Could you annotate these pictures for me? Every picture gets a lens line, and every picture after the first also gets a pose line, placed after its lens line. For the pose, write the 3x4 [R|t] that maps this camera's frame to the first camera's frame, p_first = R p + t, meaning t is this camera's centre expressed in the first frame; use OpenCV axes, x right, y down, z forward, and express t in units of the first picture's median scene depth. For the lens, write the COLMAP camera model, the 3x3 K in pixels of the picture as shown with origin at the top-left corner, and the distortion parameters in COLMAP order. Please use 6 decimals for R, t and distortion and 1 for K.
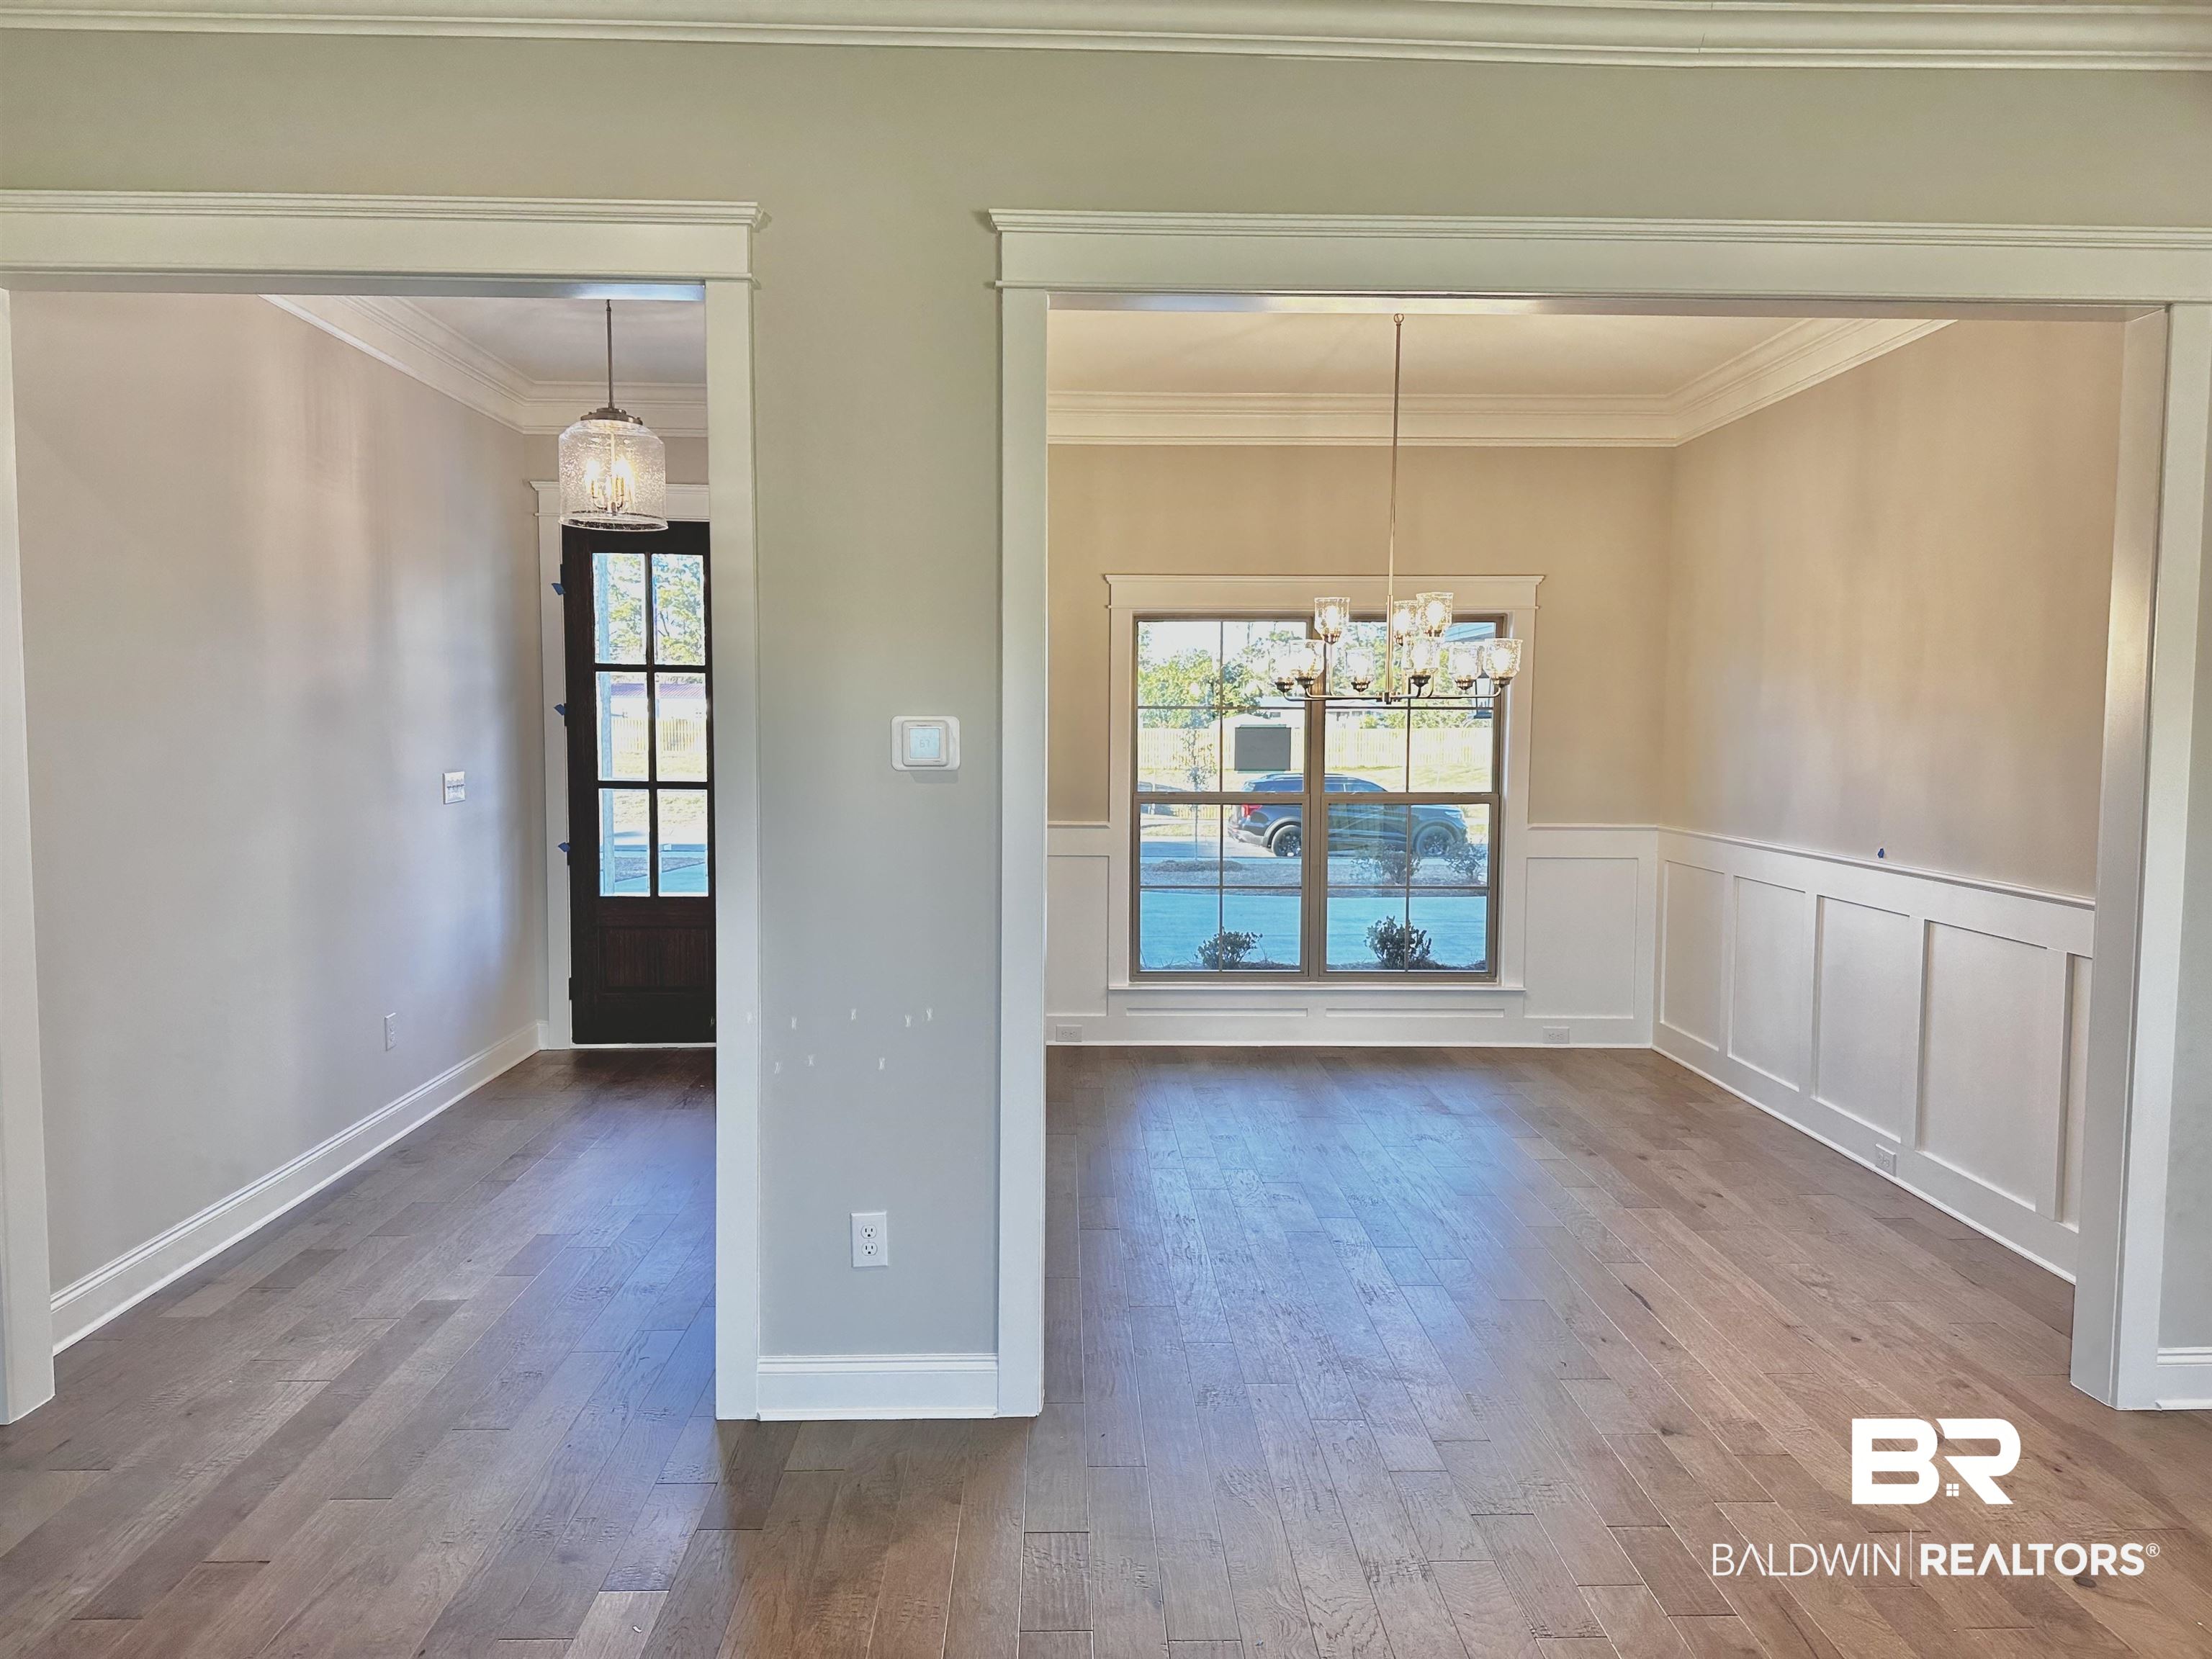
lens RADIAL K [[1531.9, 0, 1119.5], [0, 1531.9, 828.2], [0, 0, 1]] dist [0.051090, -0.025314]
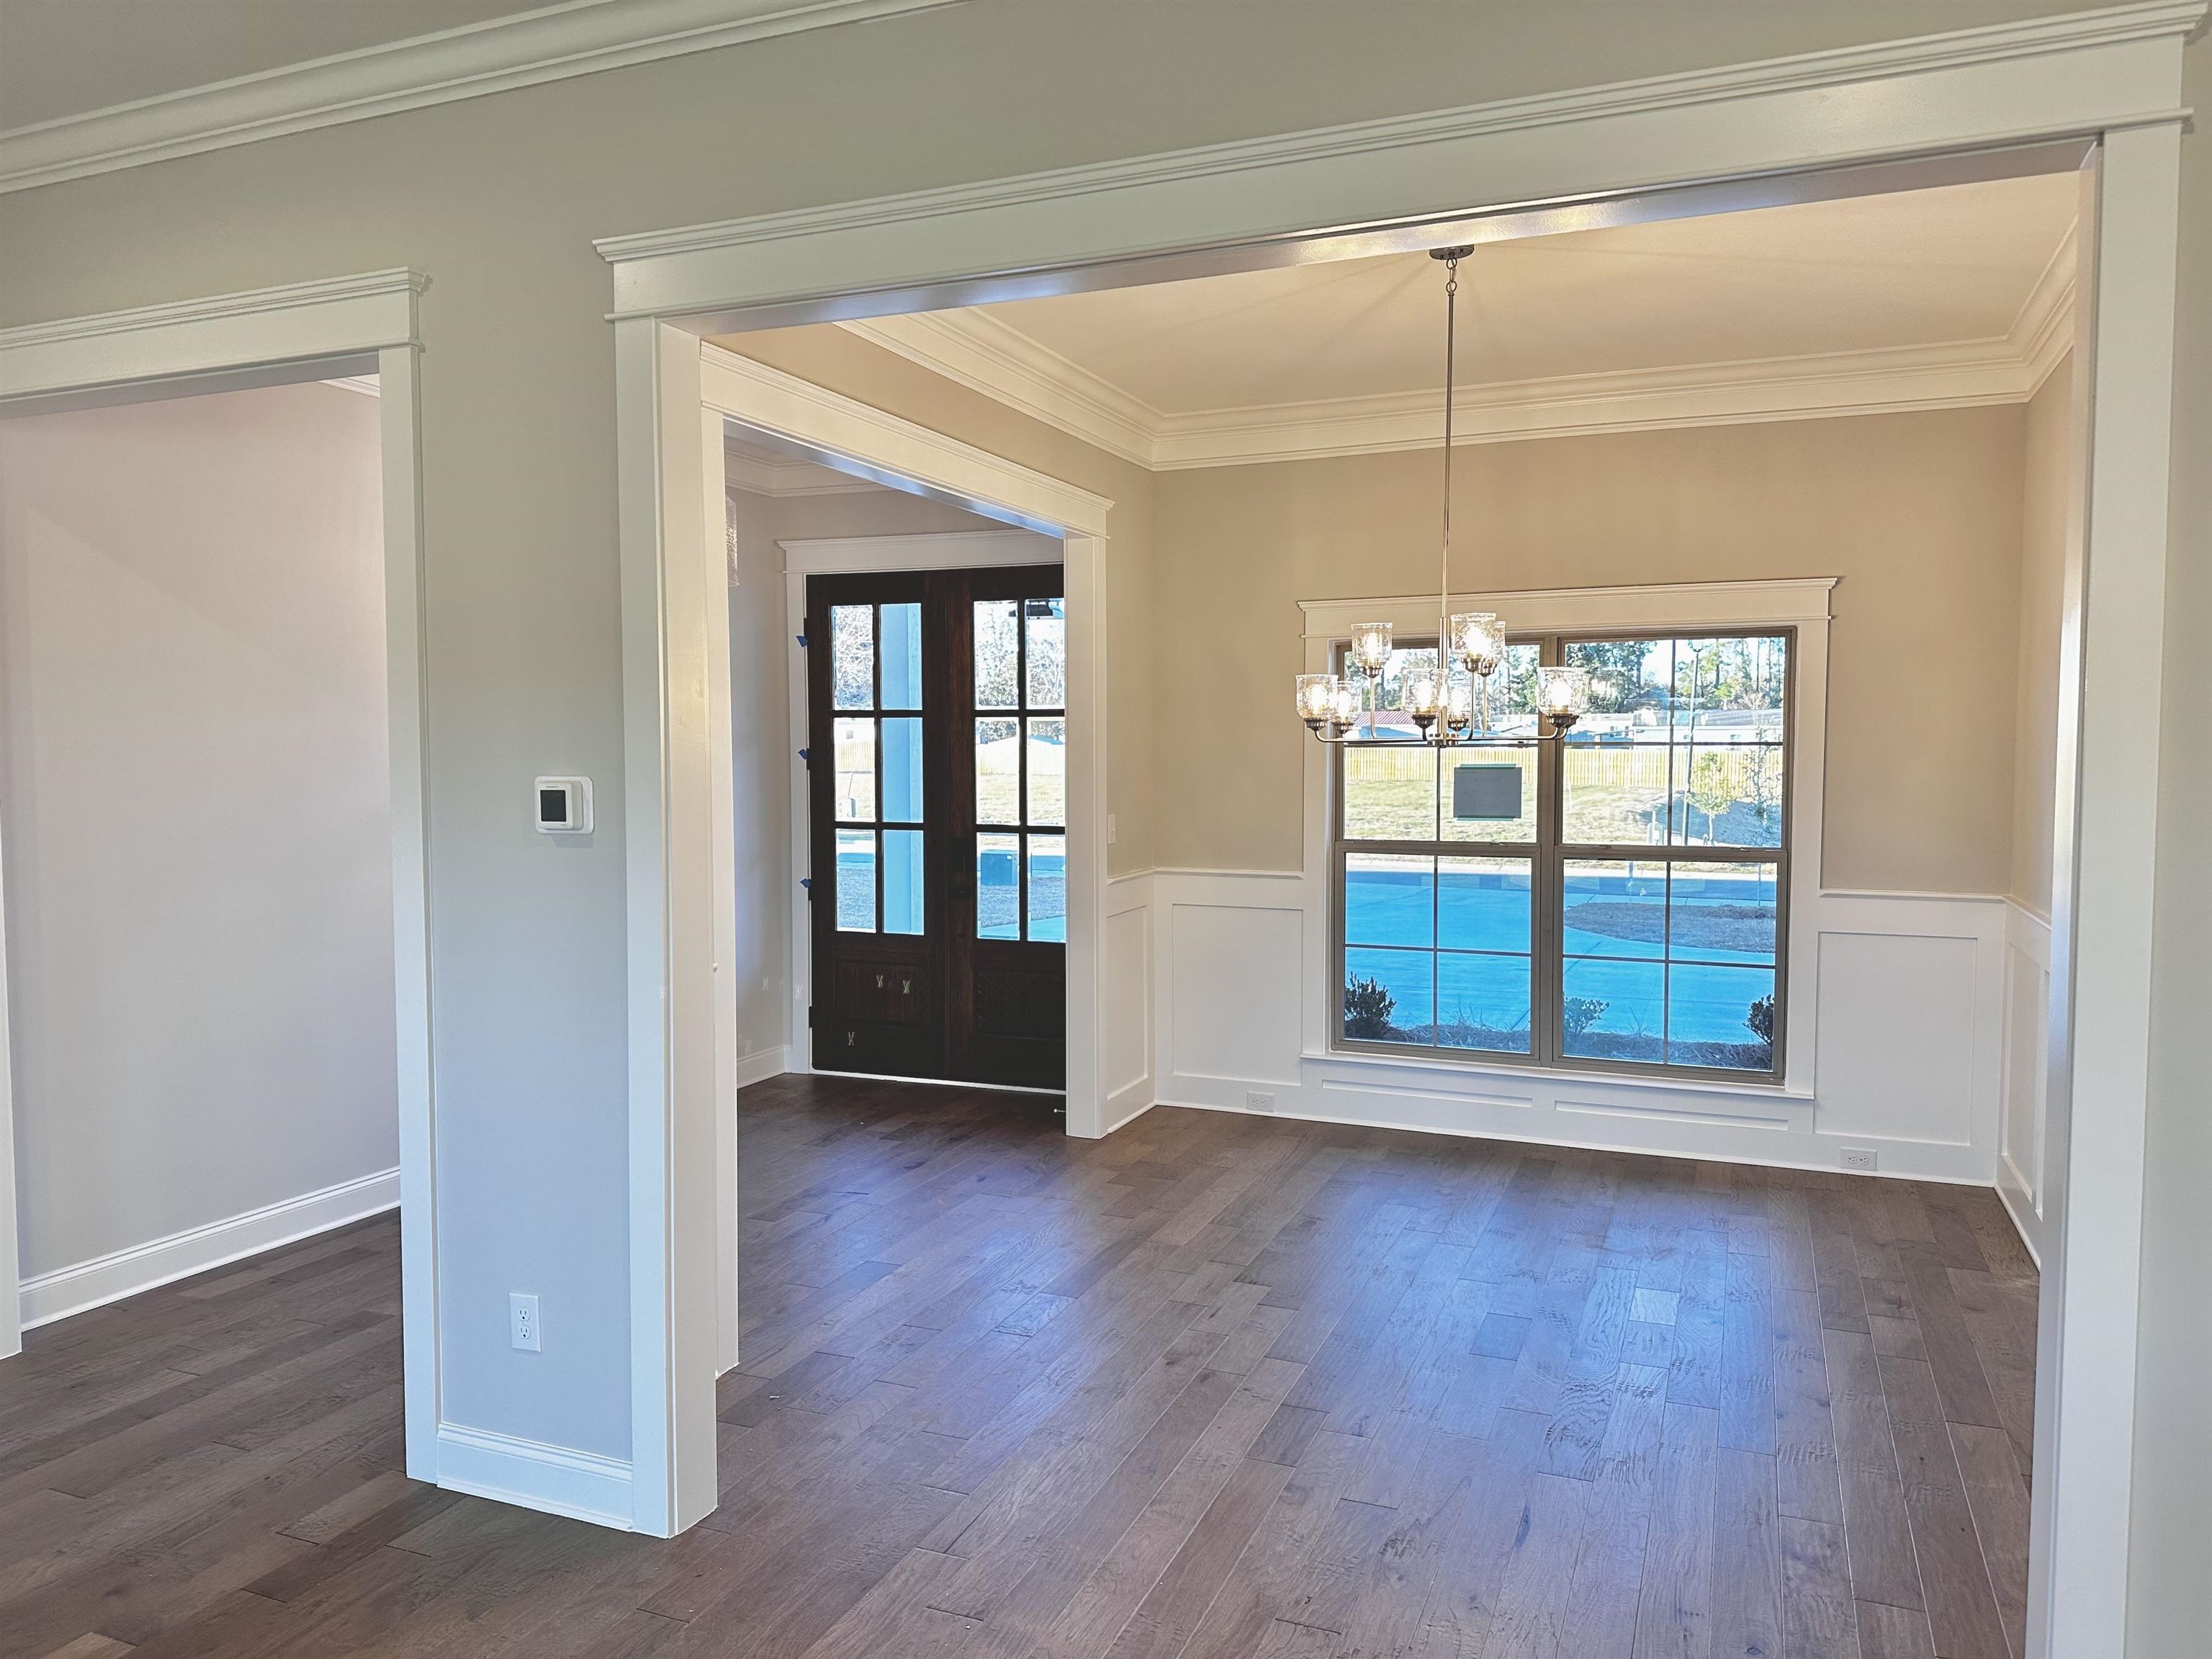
lens RADIAL K [[1531.9, 0, 1123.3], [0, 1531.9, 825.3], [0, 0, 1]] dist [0.051090, -0.025314]
pose [[0.911838, 0.012813, -0.410351, 0.272979], [-0.020709, 0.999676, -0.014804, -0.016672], [0.410028, 0.021997, 0.911807, 0.126038]]
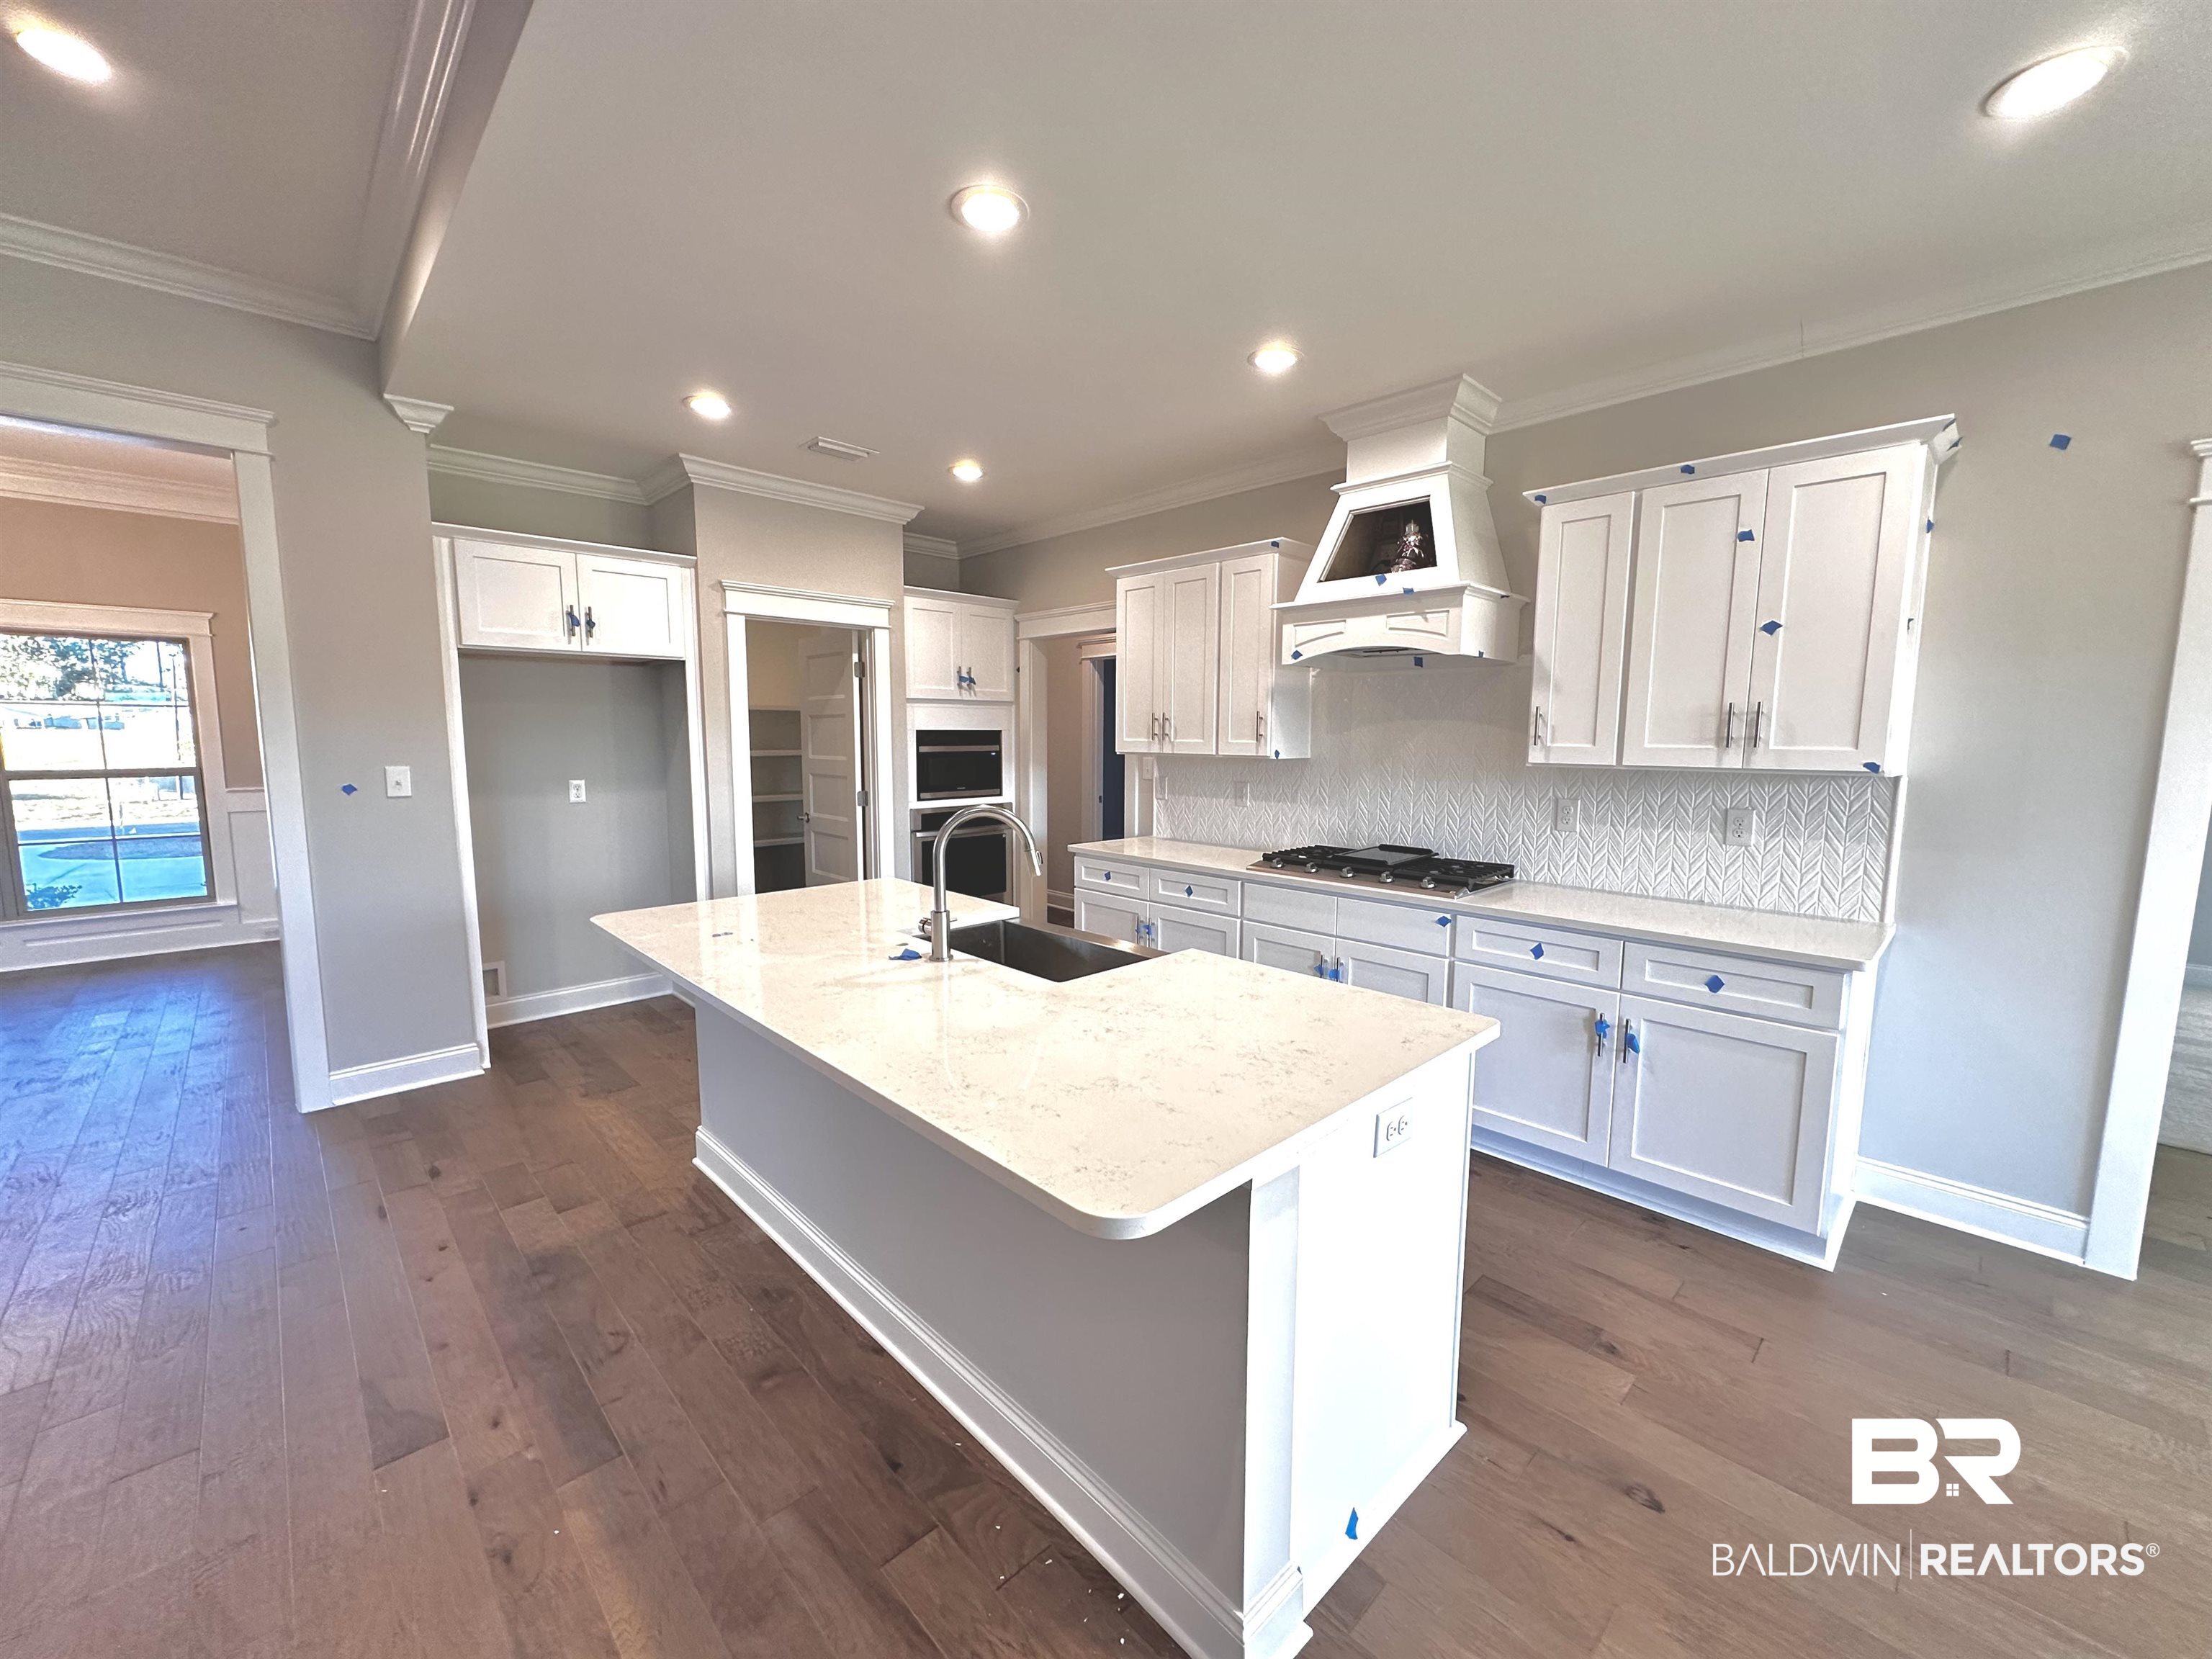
lens RADIAL K [[882.5, 0, 1116.2], [0, 882.5, 829.5], [0, 0, 1]] dist [0.001546, 0.000410]
pose [[0.742143, -0.070100, 0.666566, 0.337622], [0.043921, 0.997464, 0.055998, 0.026368], [-0.668801, -0.012283, 0.743340, -0.165614]]
